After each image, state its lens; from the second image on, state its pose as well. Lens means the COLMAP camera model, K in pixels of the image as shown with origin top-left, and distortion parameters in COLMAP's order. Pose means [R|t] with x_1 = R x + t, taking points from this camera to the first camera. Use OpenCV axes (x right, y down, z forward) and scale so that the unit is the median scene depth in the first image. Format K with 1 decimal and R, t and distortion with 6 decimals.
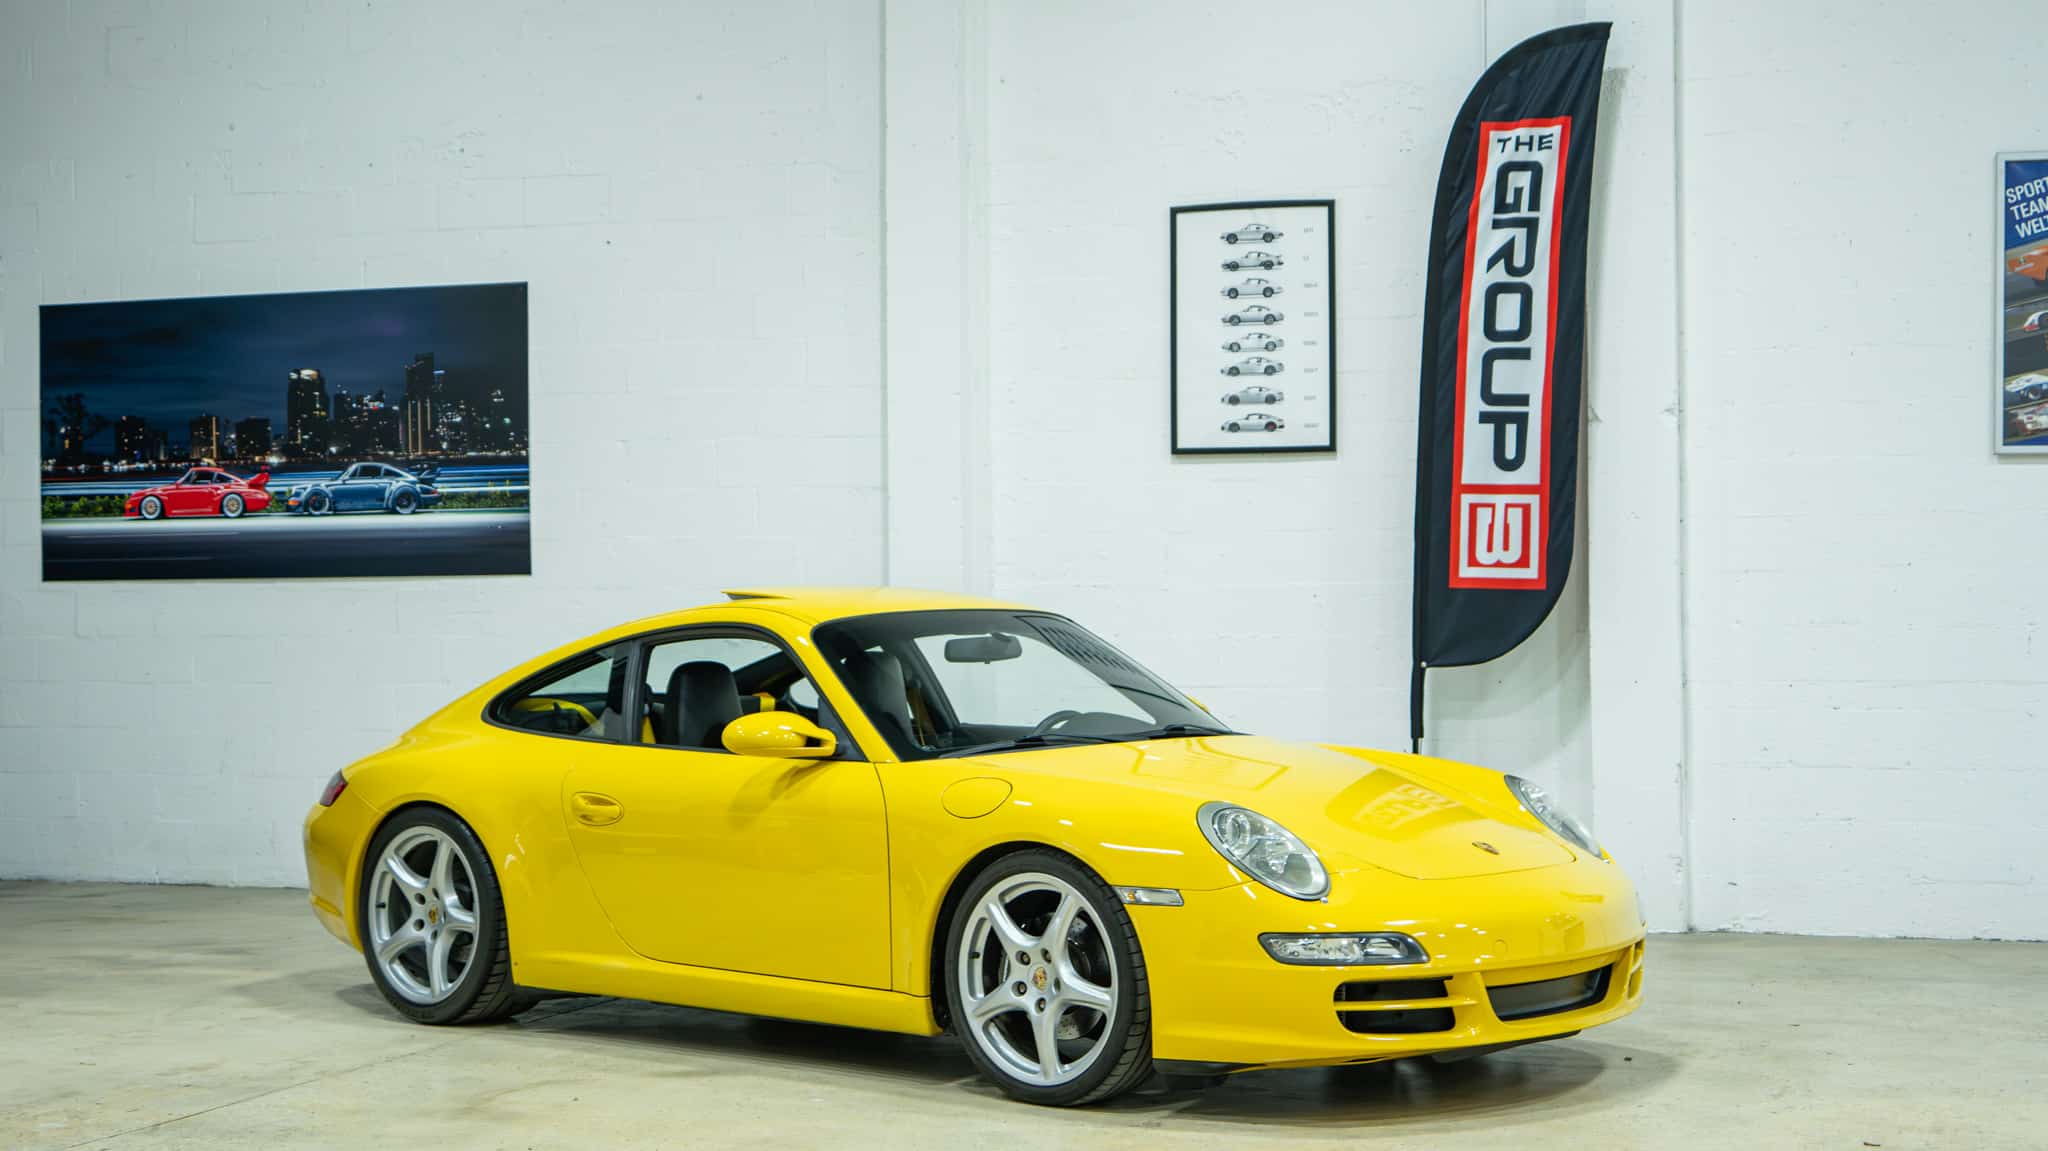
lens RADIAL K [[3154.6, 0, 986.6], [0, 3154.6, 446.1], [0, 0, 1]] dist [0.026048, 0.000000]
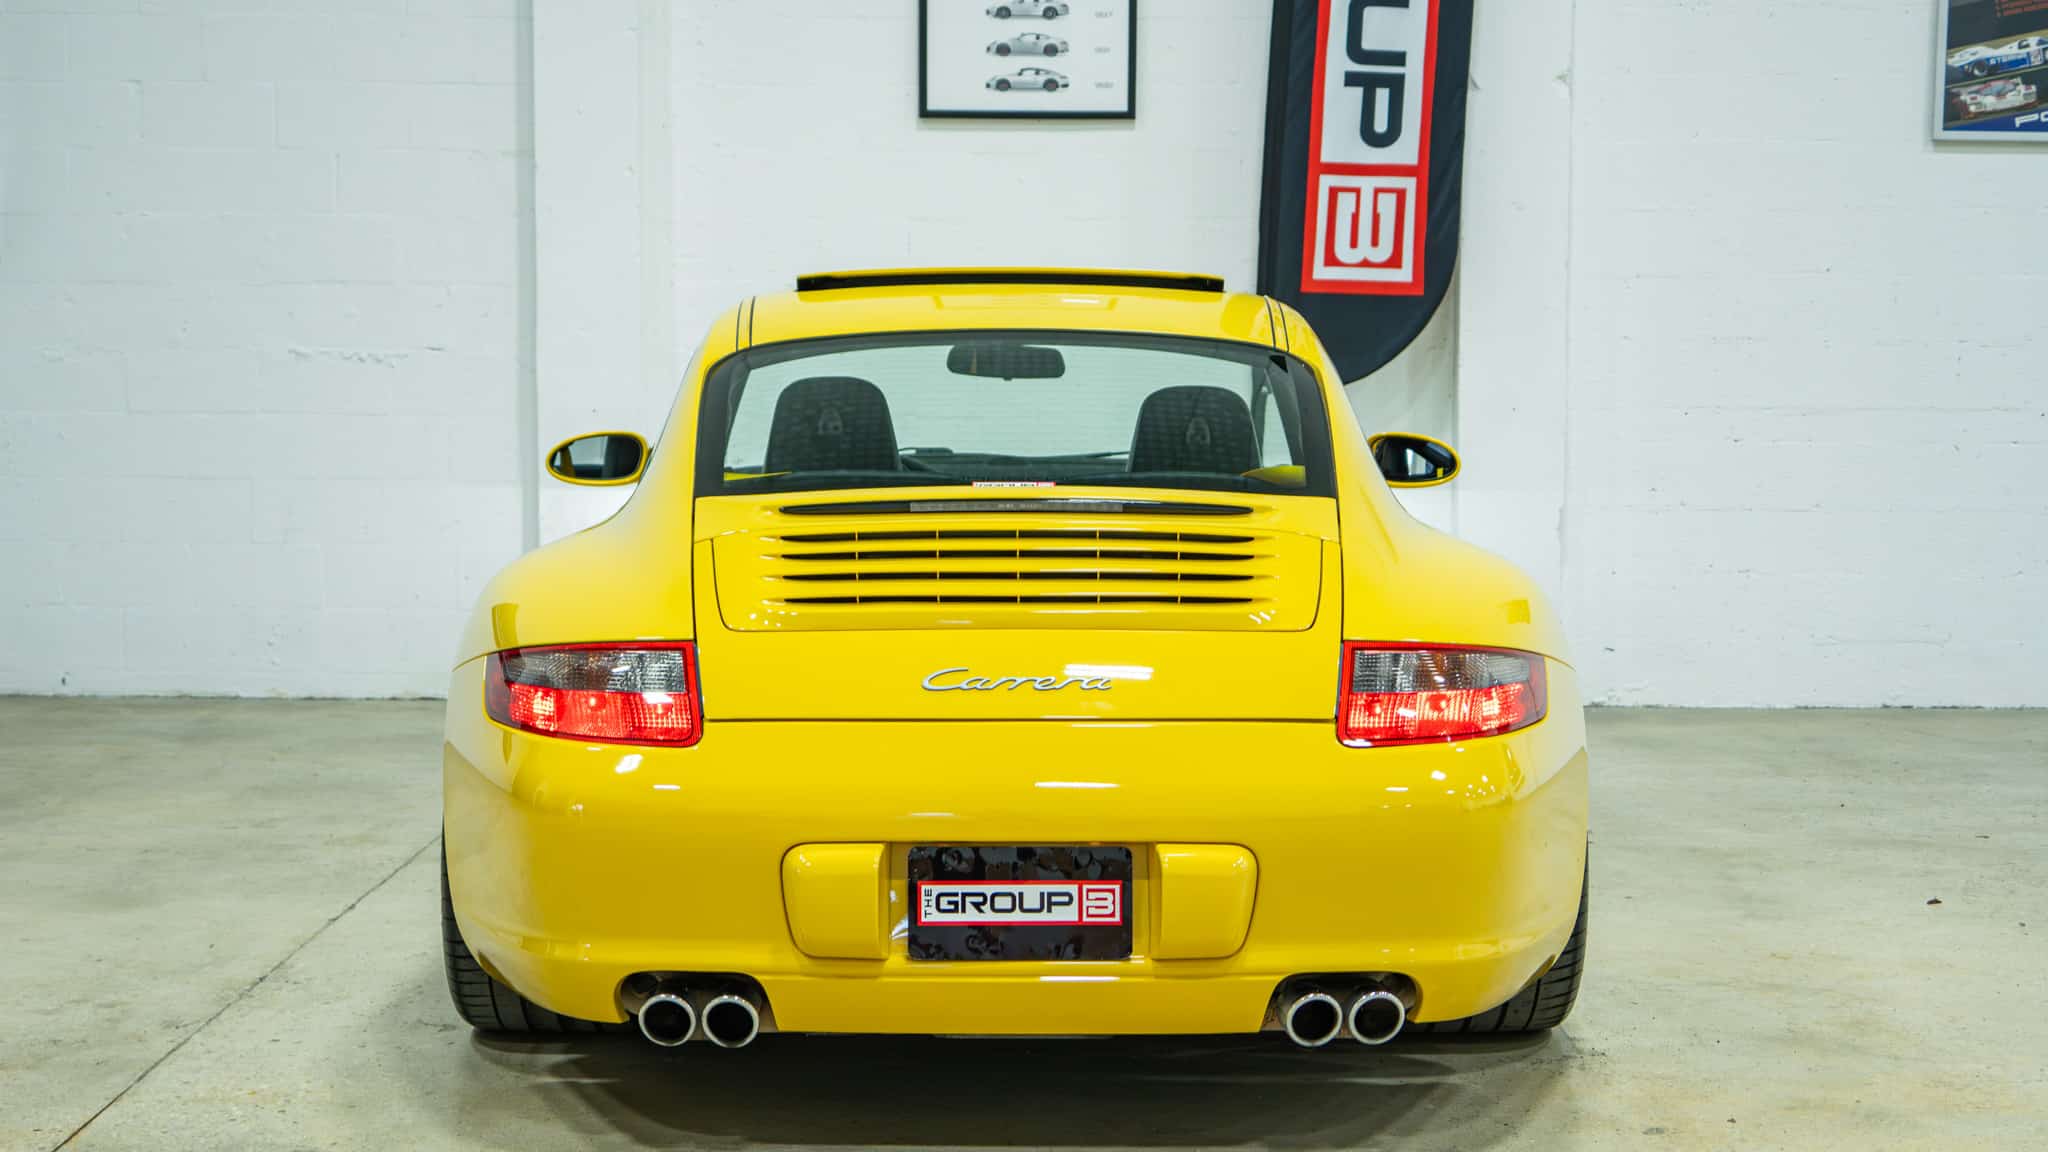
lens RADIAL K [[3093.3, 0, 991.4], [0, 3093.3, 523.7], [0, 0, 1]] dist [0.006385, 0.000000]
pose [[0.946084, -0.012513, 0.323679, -0.182305], [-0.024319, 0.993690, 0.109497, 0.019090], [-0.323006, -0.111465, 0.939810, 0.280582]]
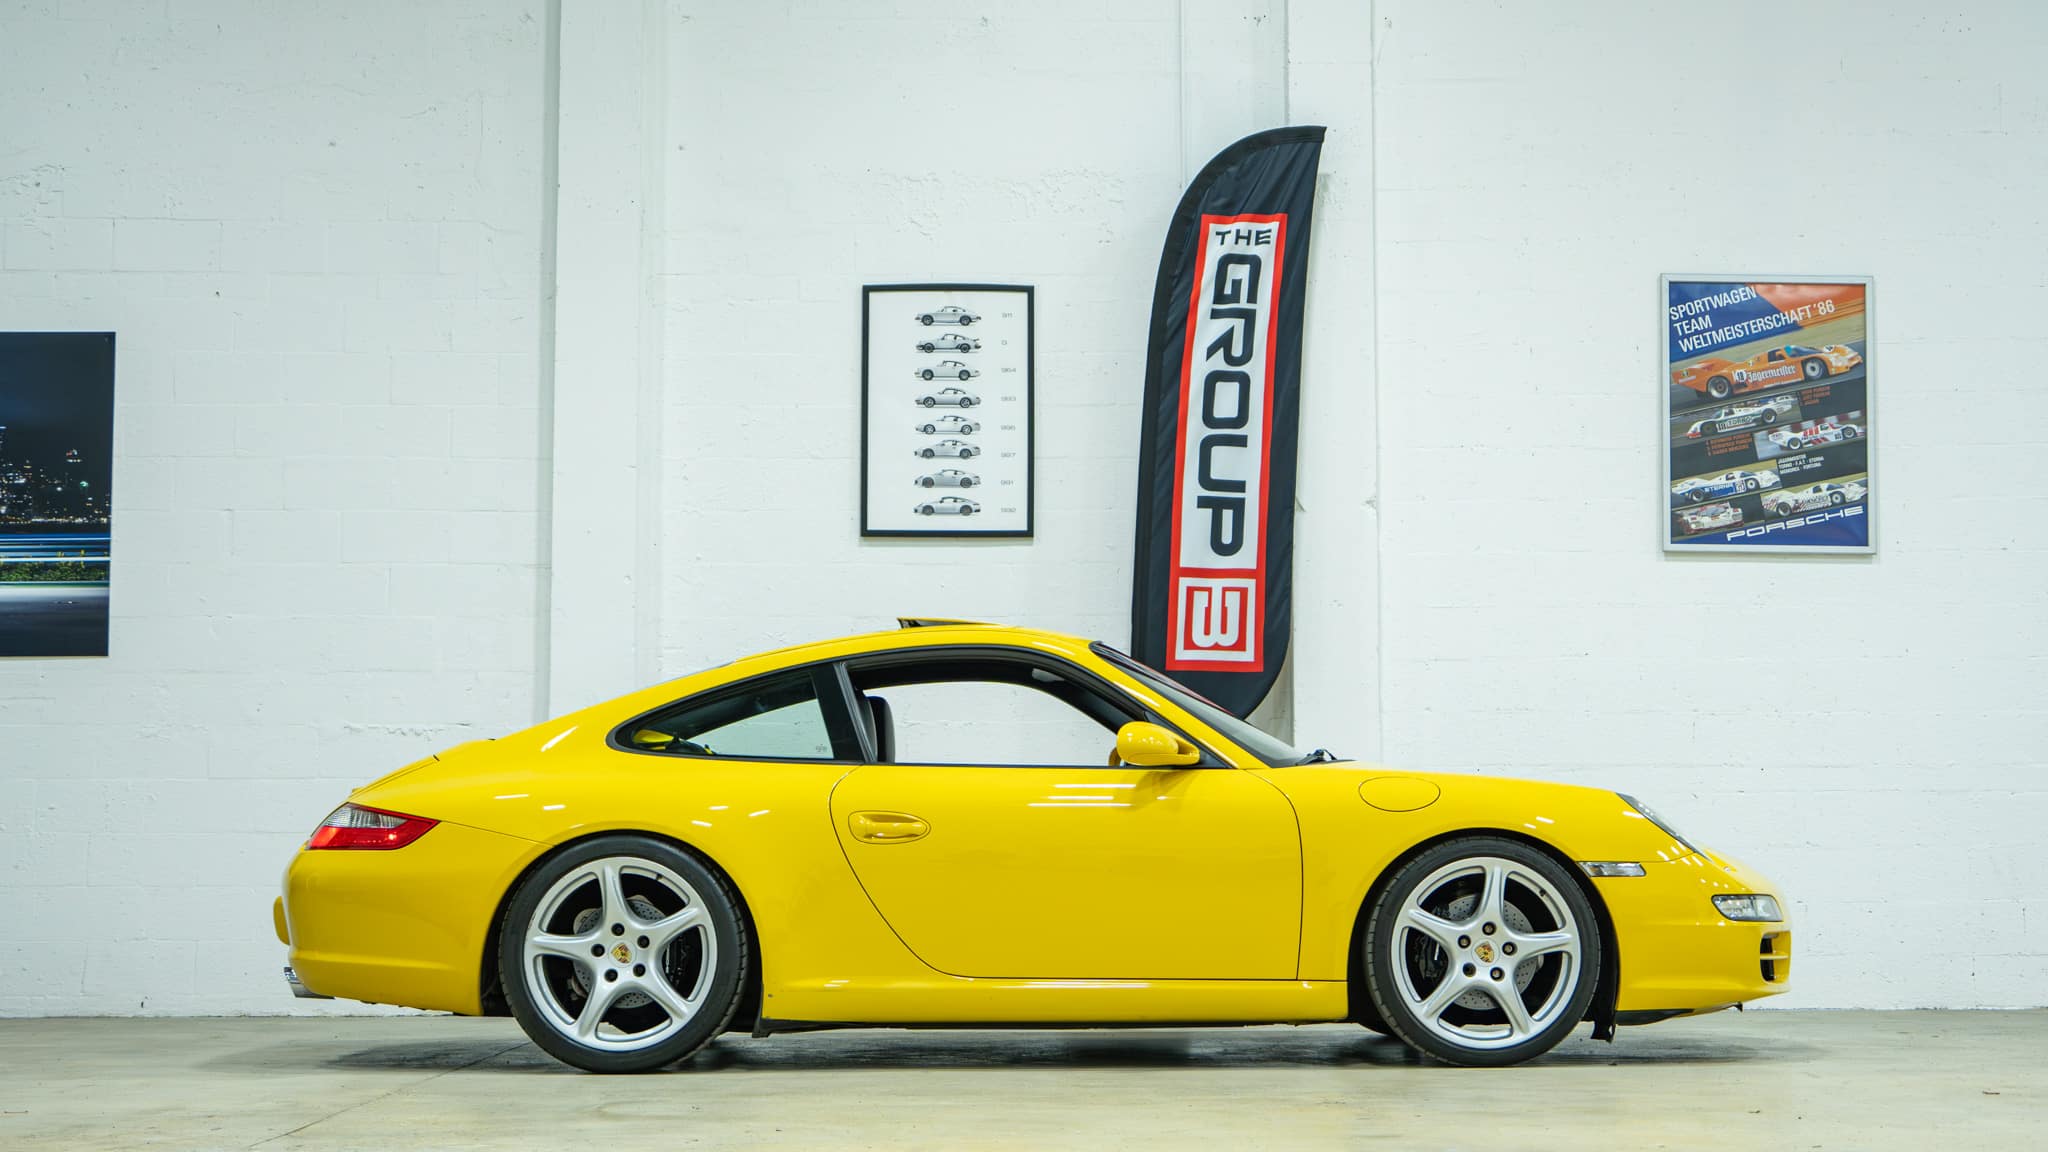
lens RADIAL K [[3154.6, 0, 1054.8], [0, 3154.6, 446.8], [0, 0, 1]] dist [0.026048, 0.000000]
pose [[0.931670, 0.051256, 0.359671, -0.250268], [-0.019569, 0.995641, -0.091196, 0.066199], [-0.362777, 0.077926, 0.928612, 0.076063]]
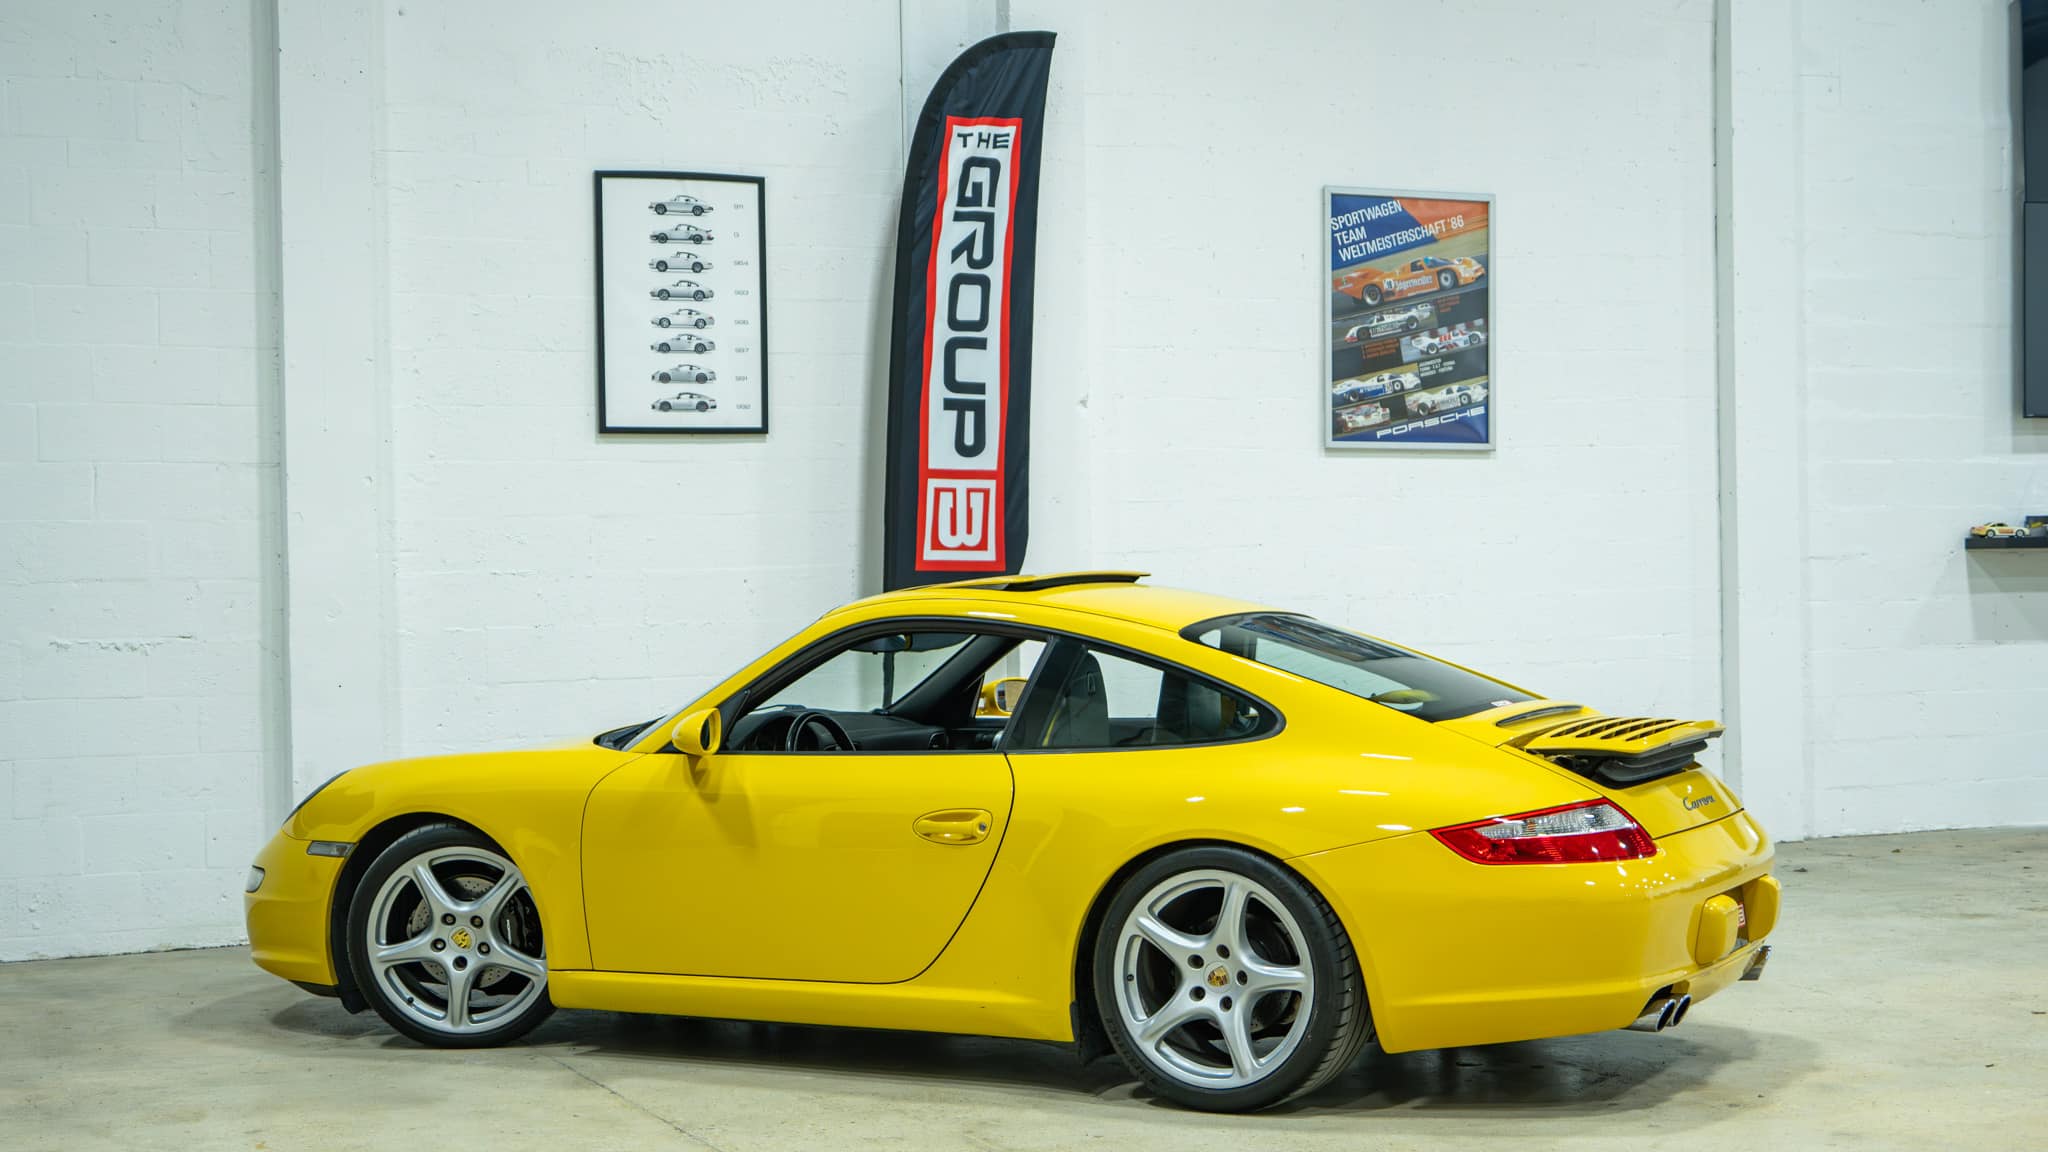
lens RADIAL K [[3154.6, 0, 1065.2], [0, 3154.6, 470.9], [0, 0, 1]] dist [0.026048, 0.000000]
pose [[0.706573, 0.011318, 0.707550, -0.537759], [-0.020636, 0.999776, 0.004615, 0.006995], [-0.707340, -0.017862, 0.706648, 0.248245]]
